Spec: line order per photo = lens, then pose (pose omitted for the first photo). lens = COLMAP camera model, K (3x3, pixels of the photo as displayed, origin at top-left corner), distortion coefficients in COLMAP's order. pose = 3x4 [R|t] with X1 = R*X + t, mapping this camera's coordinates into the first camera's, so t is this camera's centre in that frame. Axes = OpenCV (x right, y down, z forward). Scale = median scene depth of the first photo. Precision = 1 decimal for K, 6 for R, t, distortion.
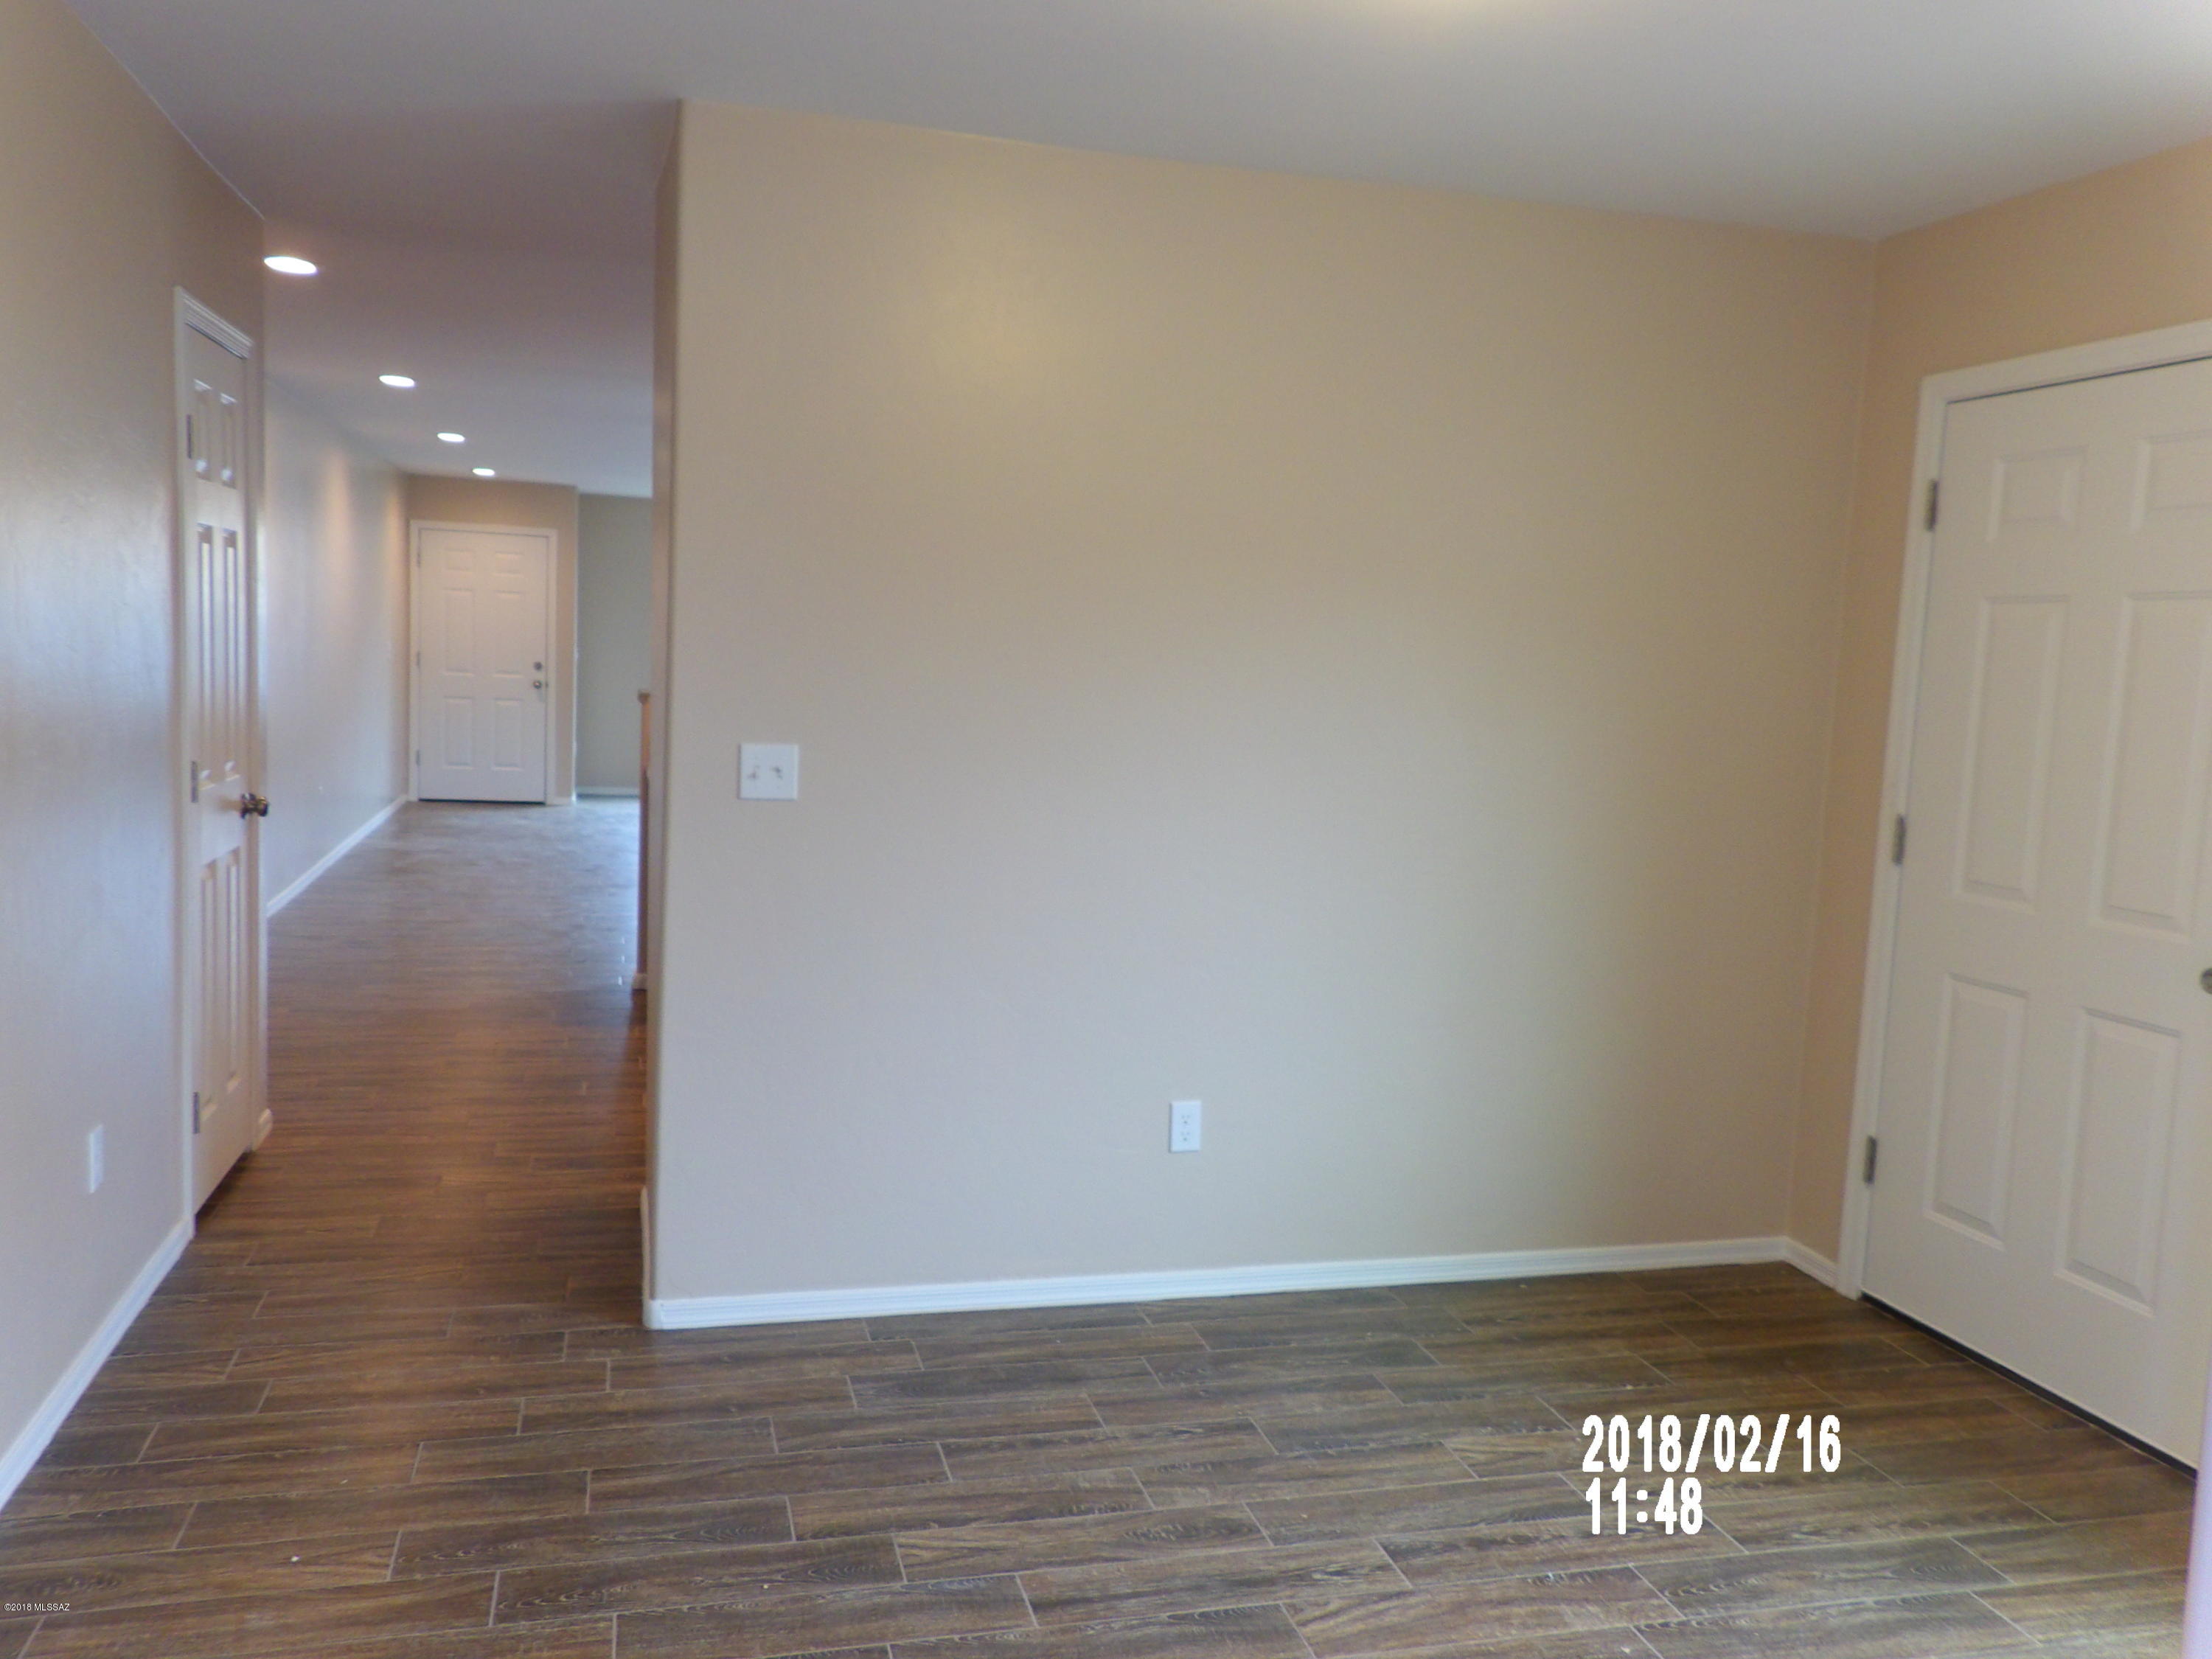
lens RADIAL K [[1724.8, 0, 1086.3], [0, 1724.8, 839.7], [0, 0, 1]] dist [0.008794, 0.036813]
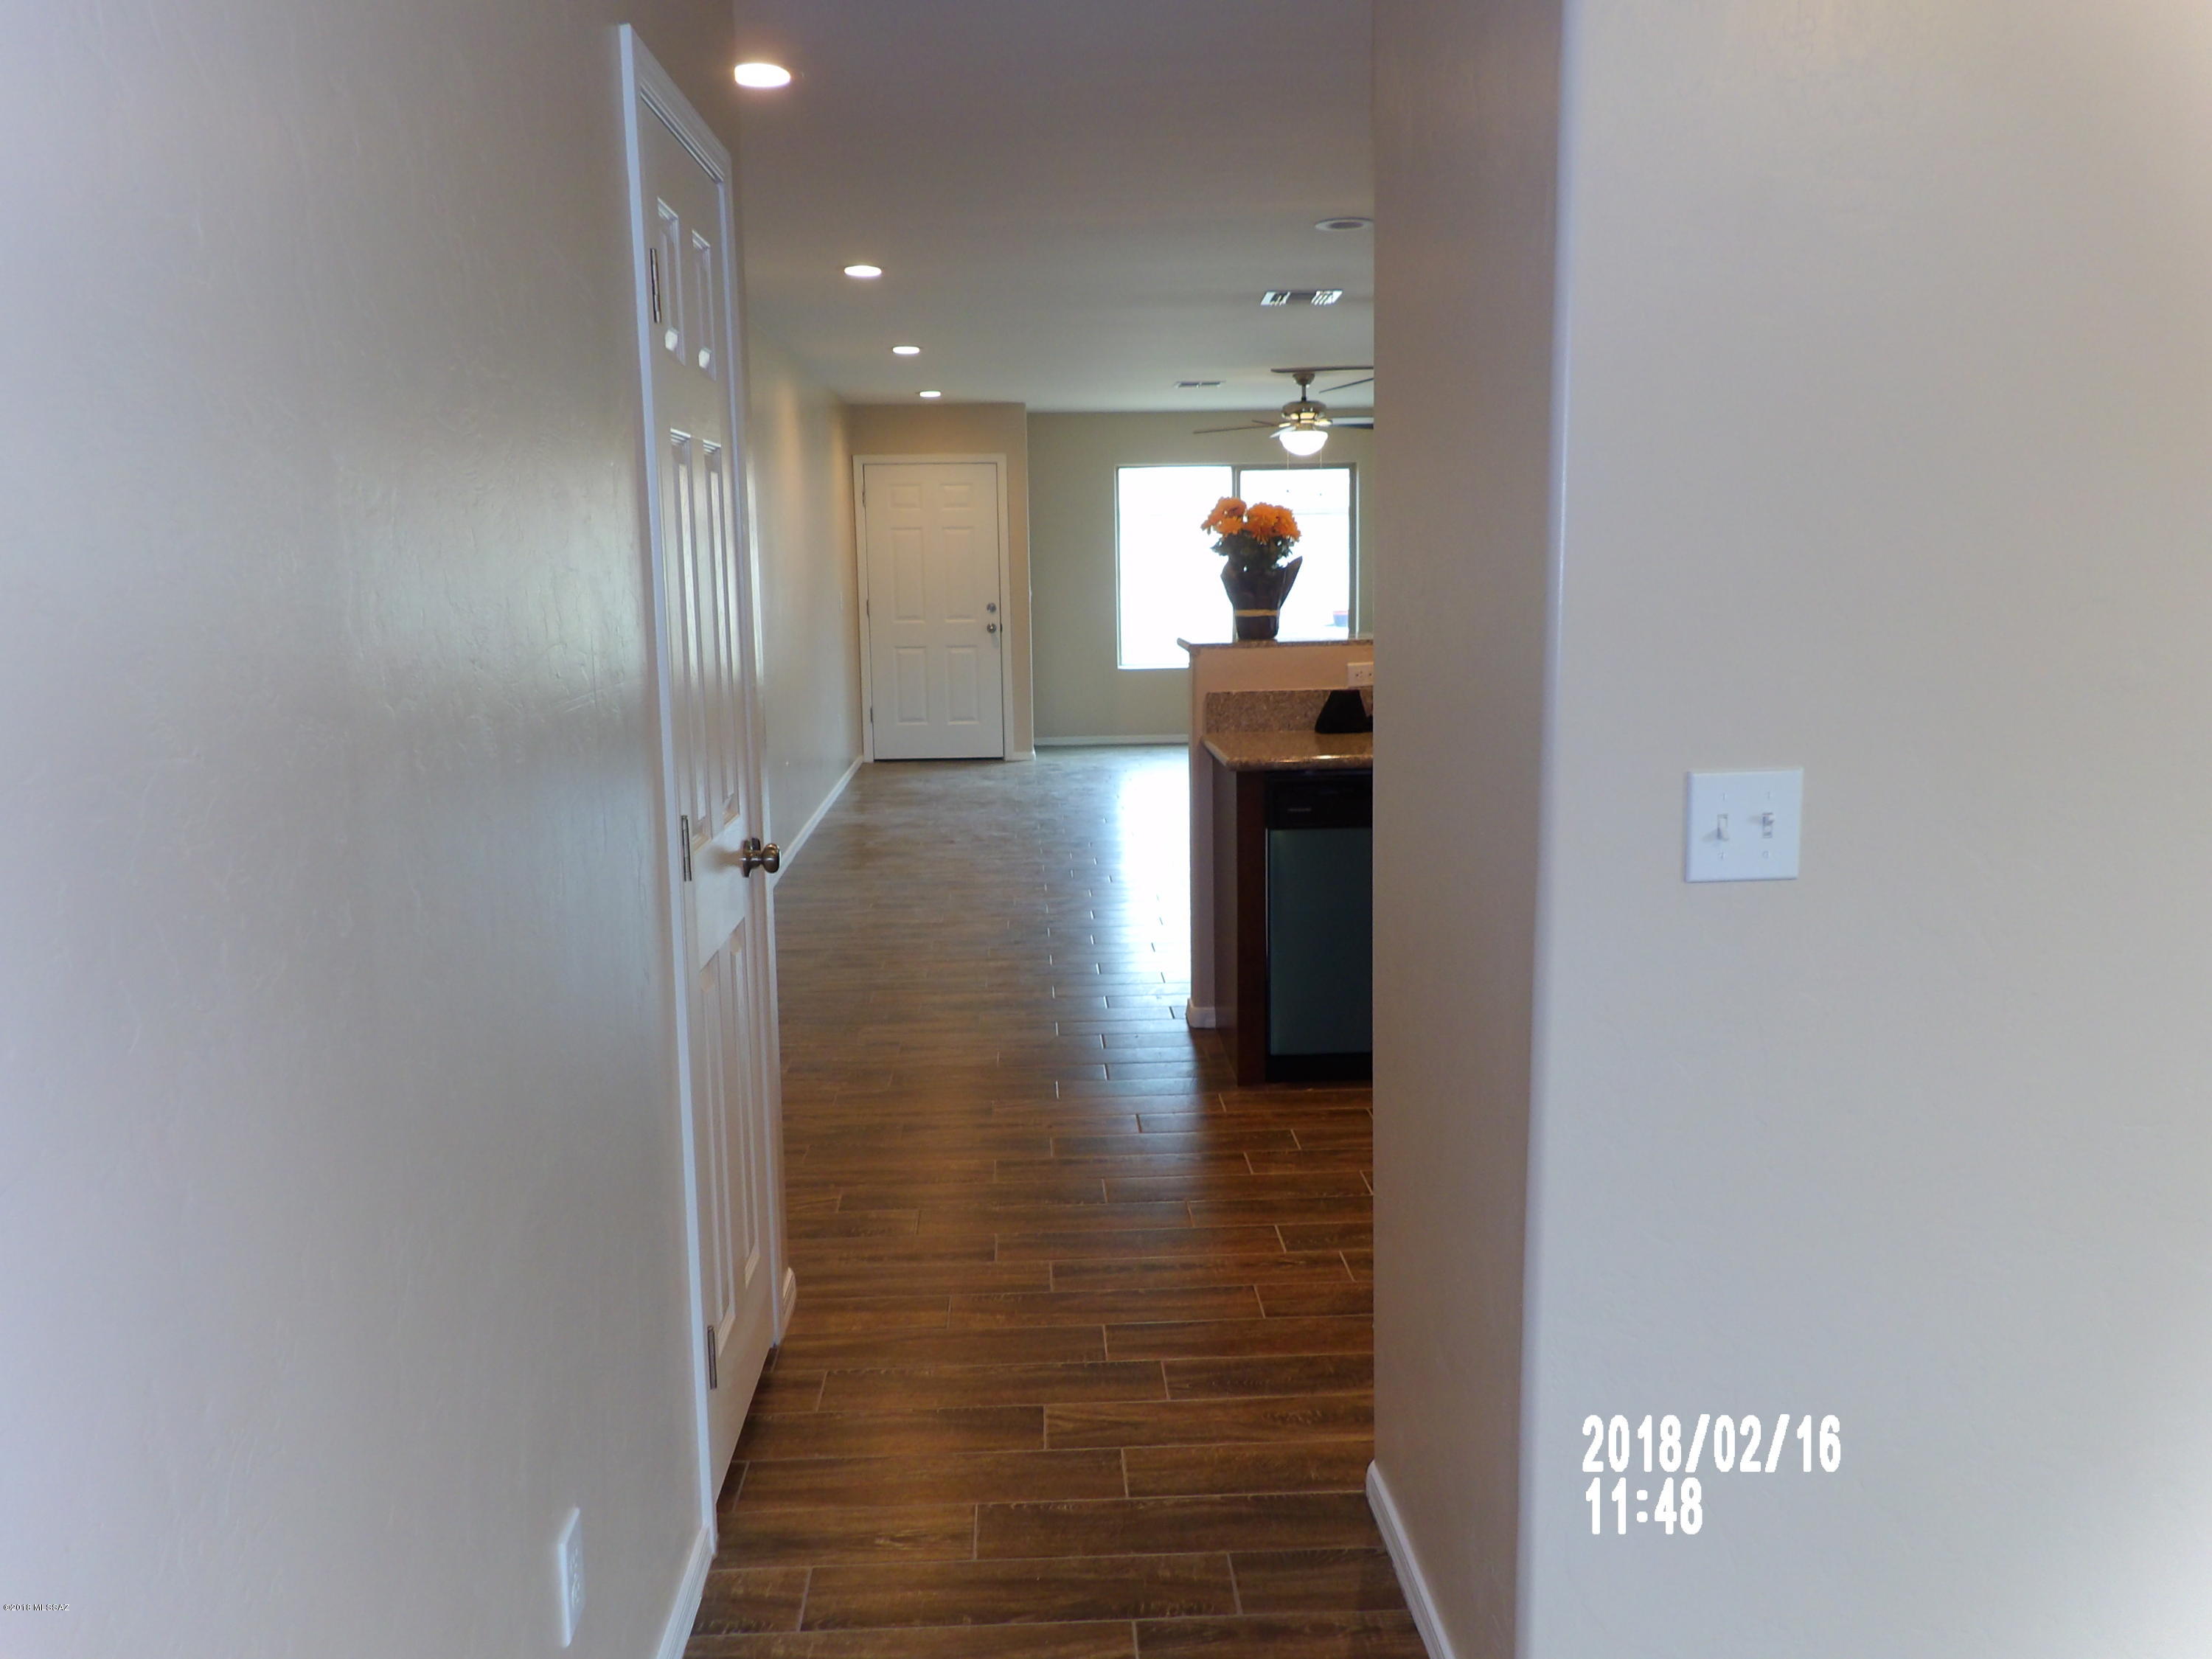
lens RADIAL K [[1724.8, 0, 1086.5], [0, 1724.8, 832.8], [0, 0, 1]] dist [0.008794, 0.036813]
pose [[0.974012, -0.027049, -0.224874, -0.083895], [0.037003, 0.998507, 0.040169, -0.021001], [0.223451, -0.047447, 0.973560, 0.153159]]
